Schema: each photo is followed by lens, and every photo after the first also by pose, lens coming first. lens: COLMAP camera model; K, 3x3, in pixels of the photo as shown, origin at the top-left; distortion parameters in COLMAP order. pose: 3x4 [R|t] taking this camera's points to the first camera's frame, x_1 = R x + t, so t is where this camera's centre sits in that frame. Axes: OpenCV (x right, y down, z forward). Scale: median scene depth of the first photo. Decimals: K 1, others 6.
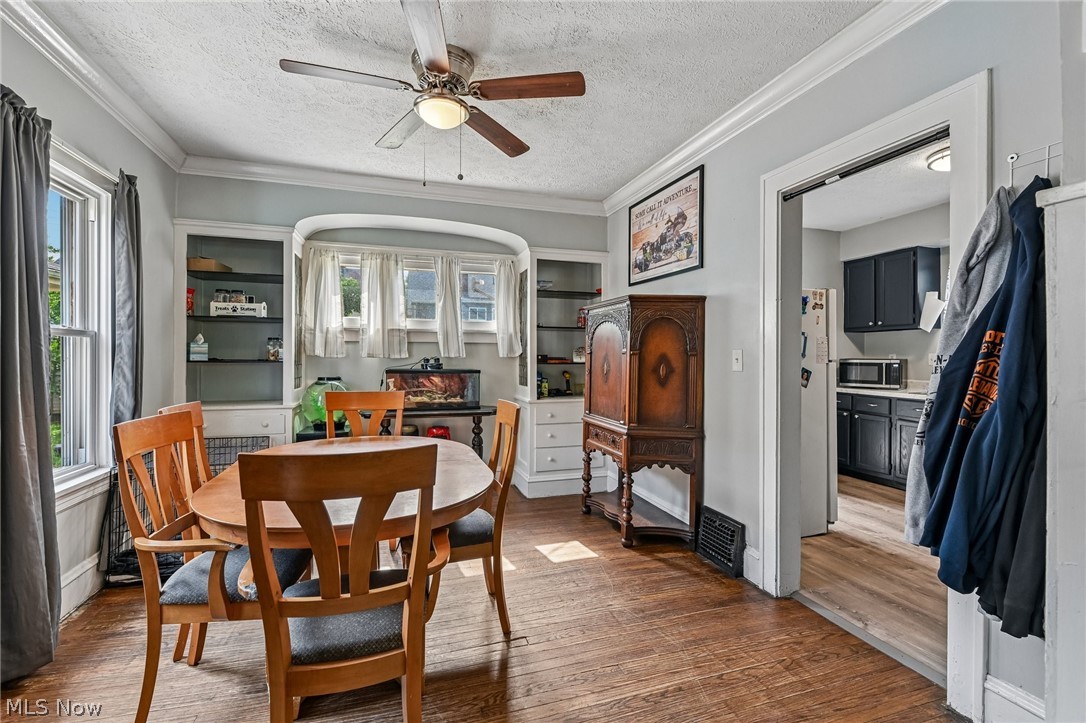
lens RADIAL K [[486.1, 0, 544.3], [0, 486.1, 360.5], [0, 0, 1]] dist [-0.000873, -0.000246]
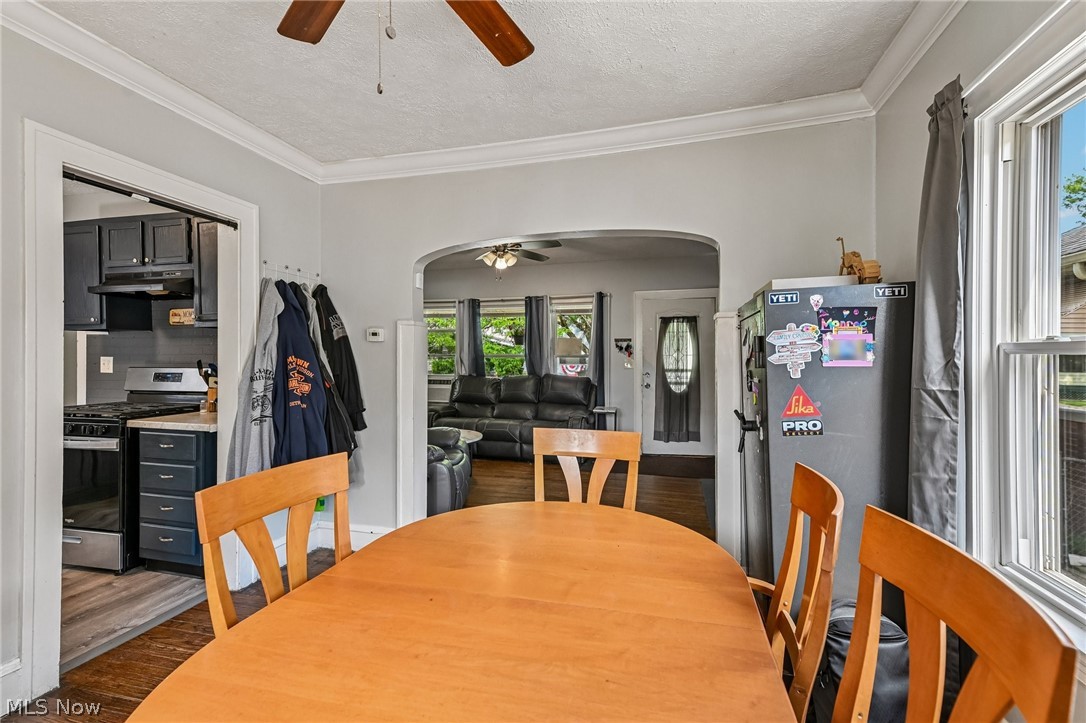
lens RADIAL K [[486.1, 0, 543.1], [0, 486.1, 357.7], [0, 0, 1]] dist [-0.000873, -0.000246]
pose [[-0.834119, -0.001309, 0.551583, -0.469439], [0.004413, 0.999949, 0.009047, -0.029795], [-0.551567, 0.009980, -0.834071, 0.965726]]
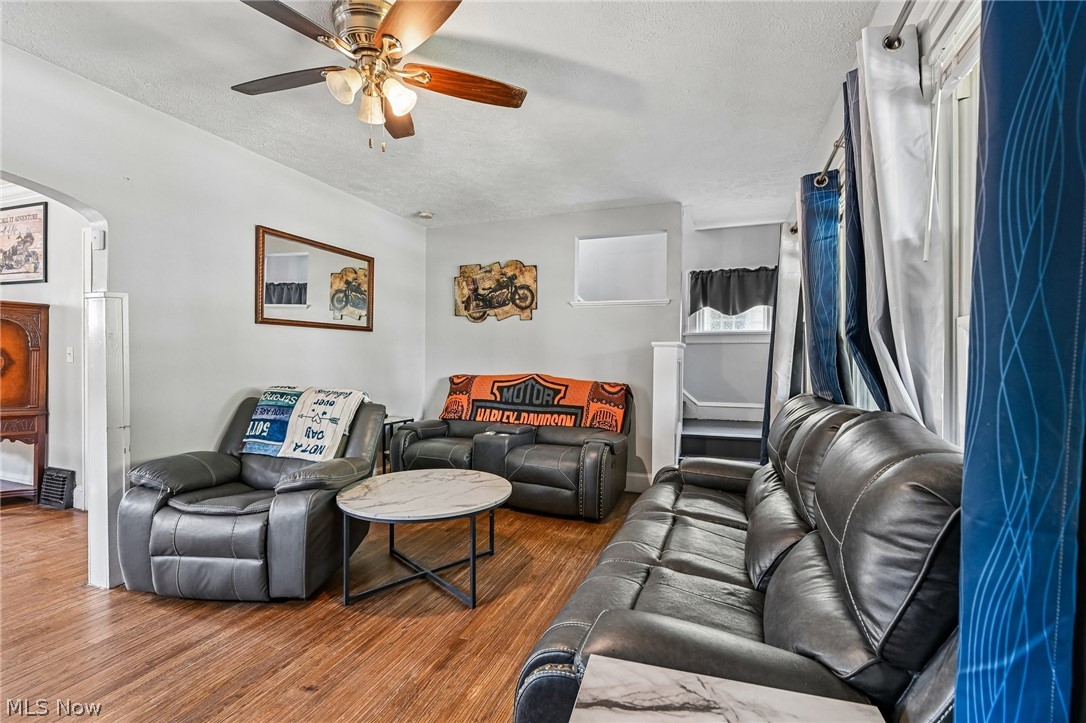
lens RADIAL K [[486.1, 0, 544.2], [0, 486.1, 363.2], [0, 0, 1]] dist [-0.000873, -0.000246]
pose [[0.619937, -0.005355, 0.784633, 0.134034], [-0.002249, 0.999960, 0.008602, 0.008618], [-0.784648, -0.007097, 0.619901, -0.830253]]
